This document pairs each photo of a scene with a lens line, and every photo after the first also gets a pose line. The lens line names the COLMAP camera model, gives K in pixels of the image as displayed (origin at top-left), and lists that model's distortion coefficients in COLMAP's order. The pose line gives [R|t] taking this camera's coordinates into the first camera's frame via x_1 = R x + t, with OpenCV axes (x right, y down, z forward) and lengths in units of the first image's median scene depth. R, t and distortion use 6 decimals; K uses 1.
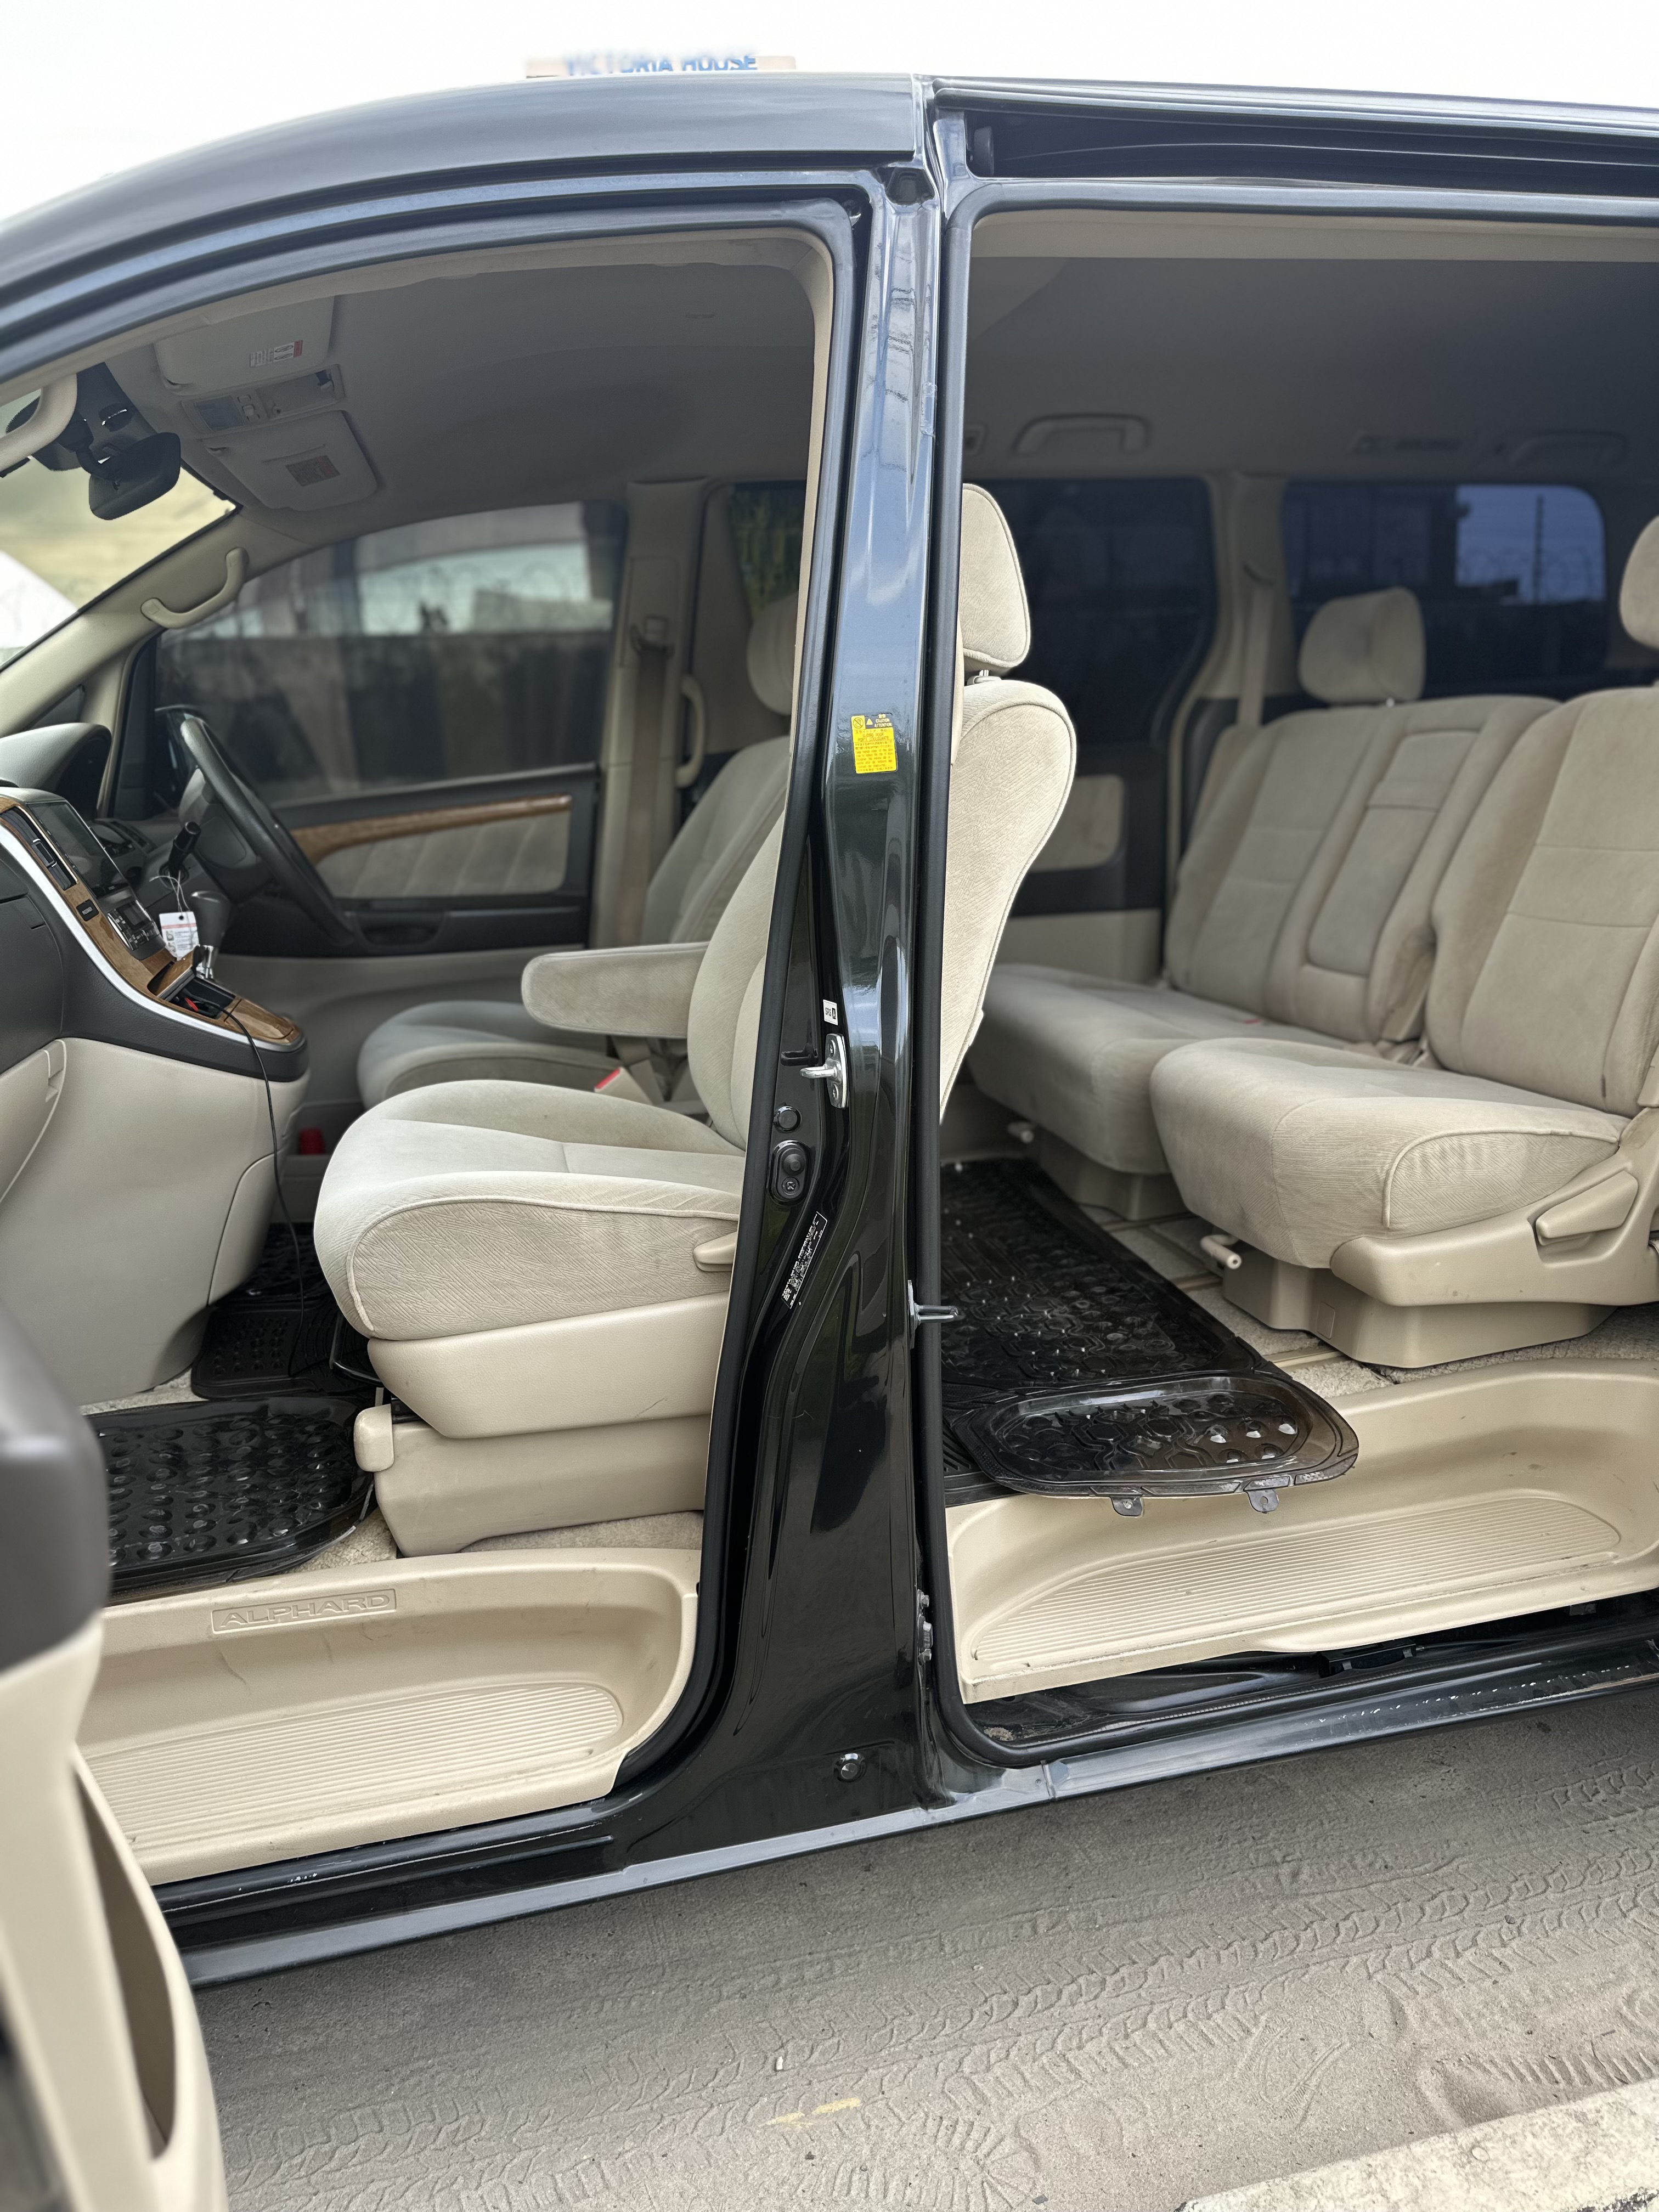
lens RADIAL K [[1532.5, 0, 833.4], [0, 1532.5, 1098.8], [0, 0, 1]] dist [0.053037, -0.041695]
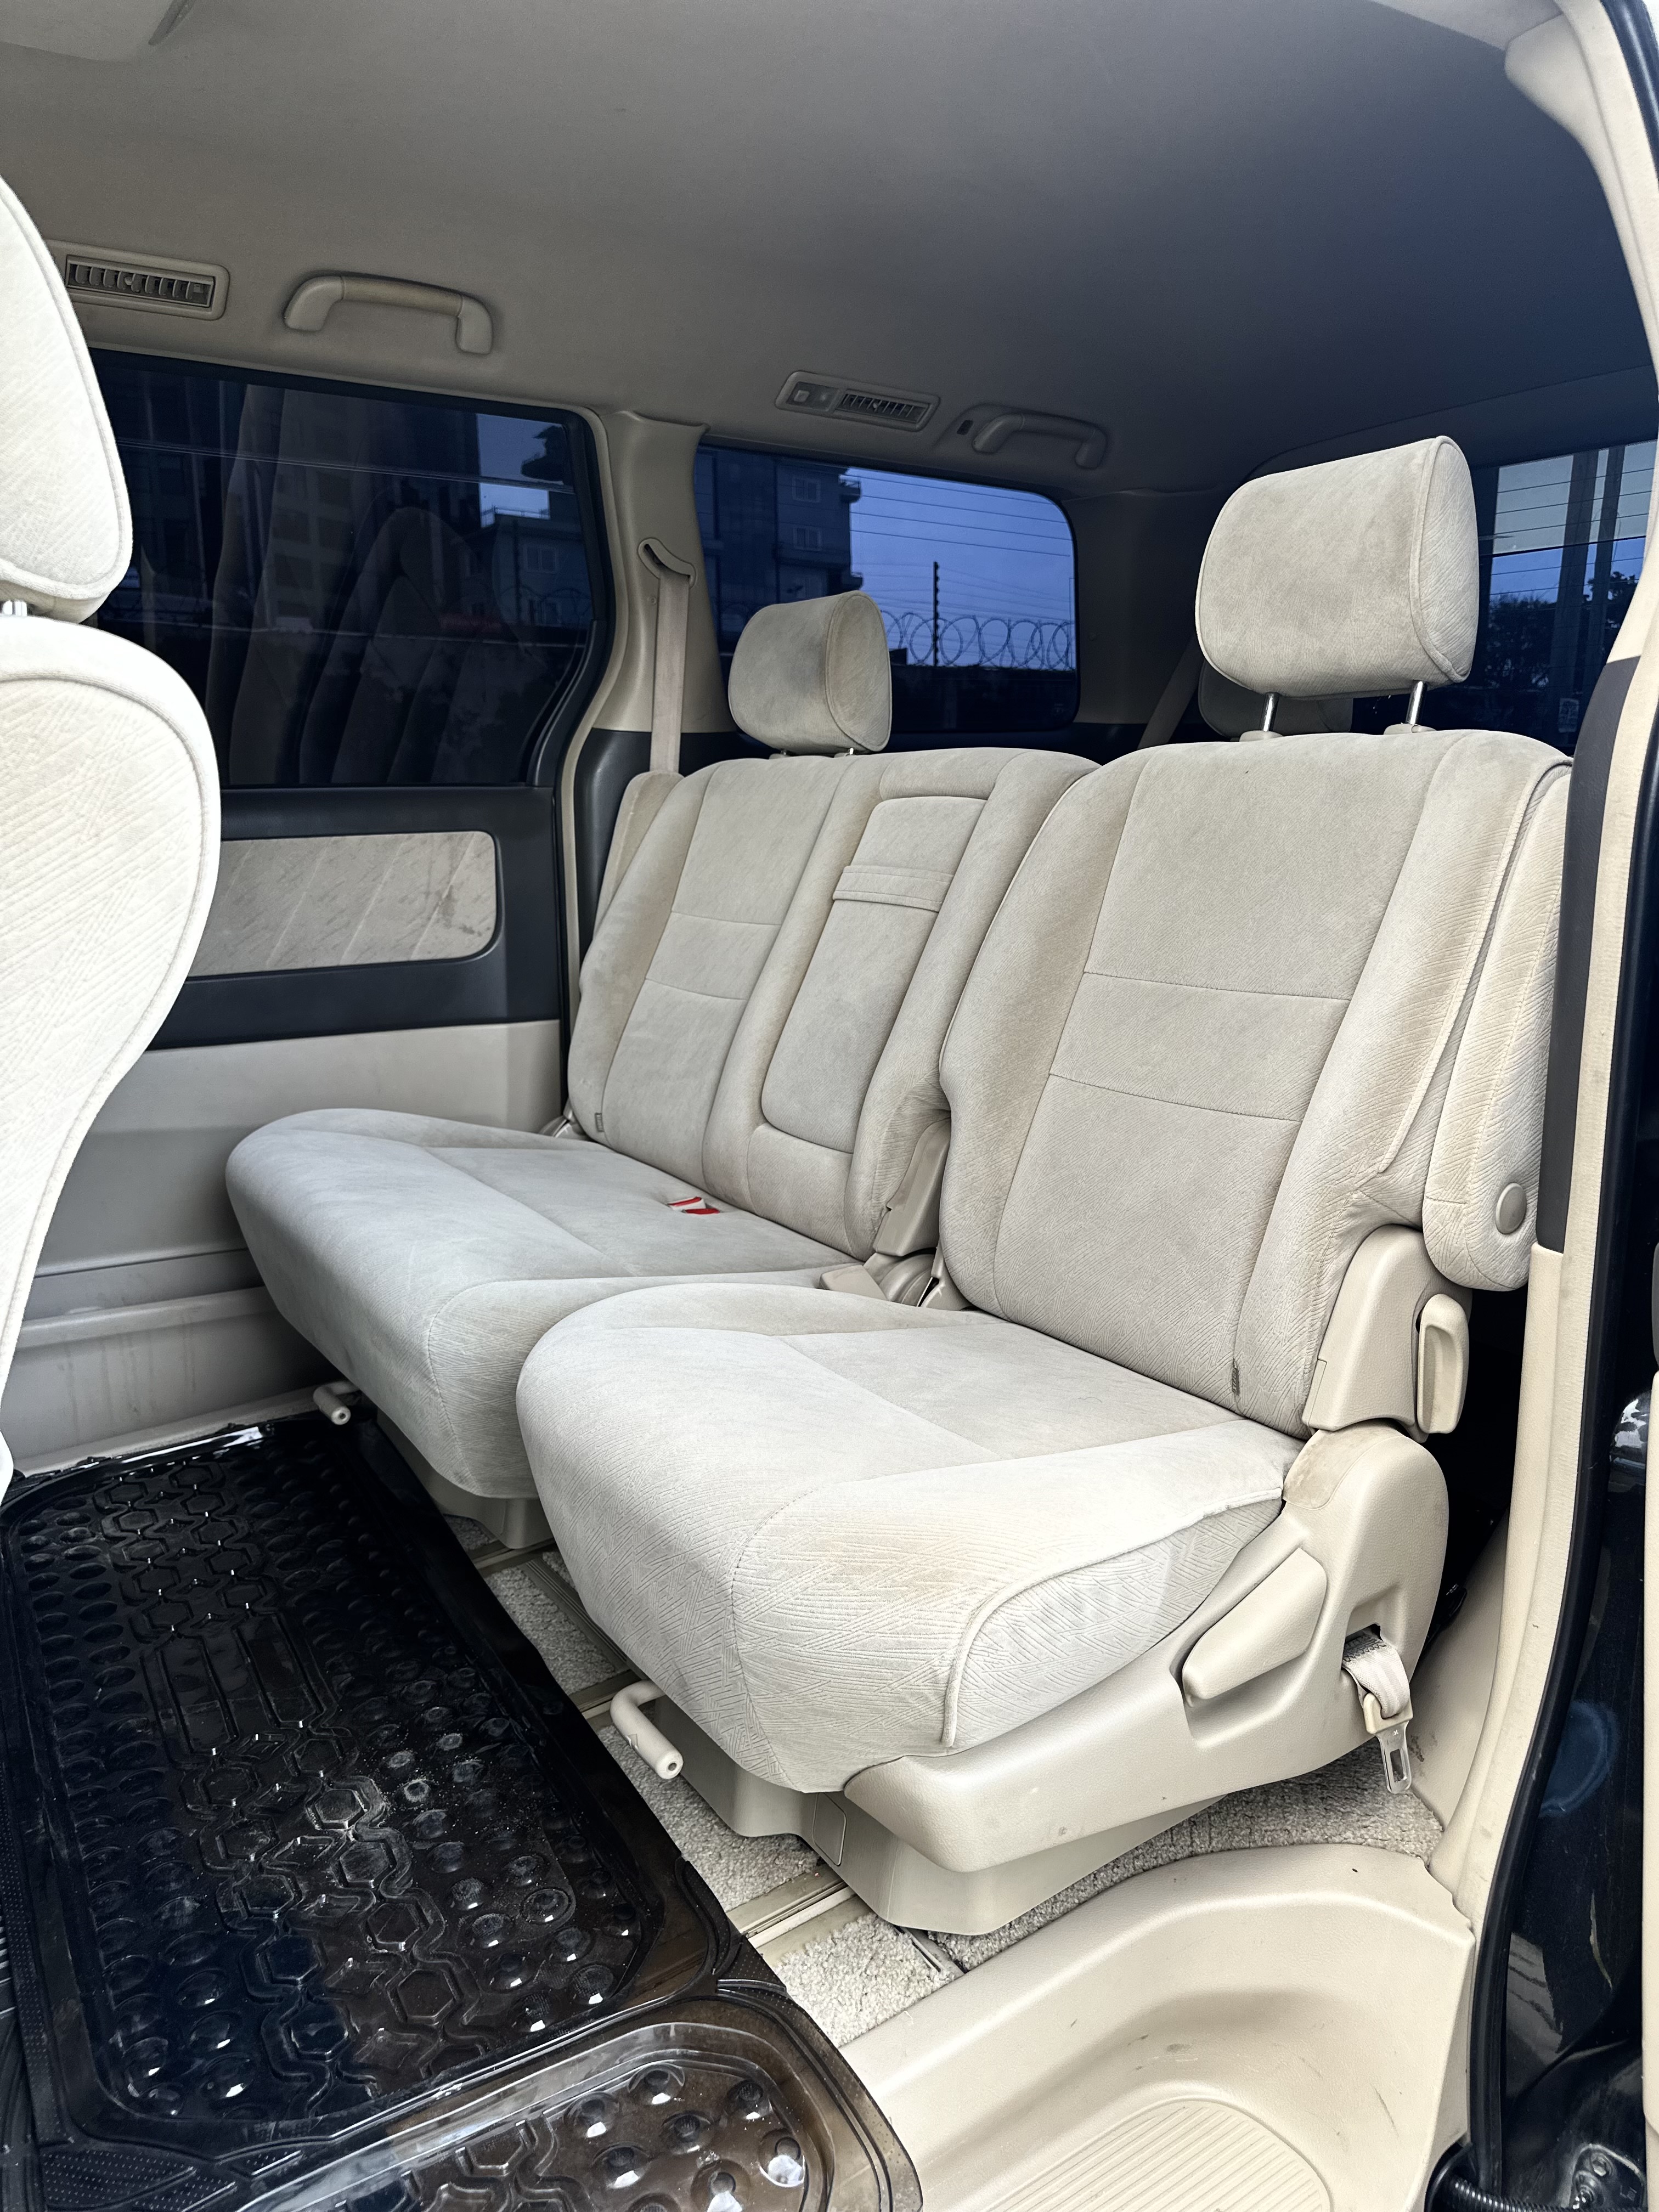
lens RADIAL K [[1532.5, 0, 819.1], [0, 1532.5, 1120.1], [0, 0, 1]] dist [0.053037, -0.041695]
pose [[0.939155, -0.037785, 0.341408, 0.107688], [0.040822, 0.999165, -0.001710, -0.095627], [-0.341058, 0.015543, 0.939914, 0.381658]]
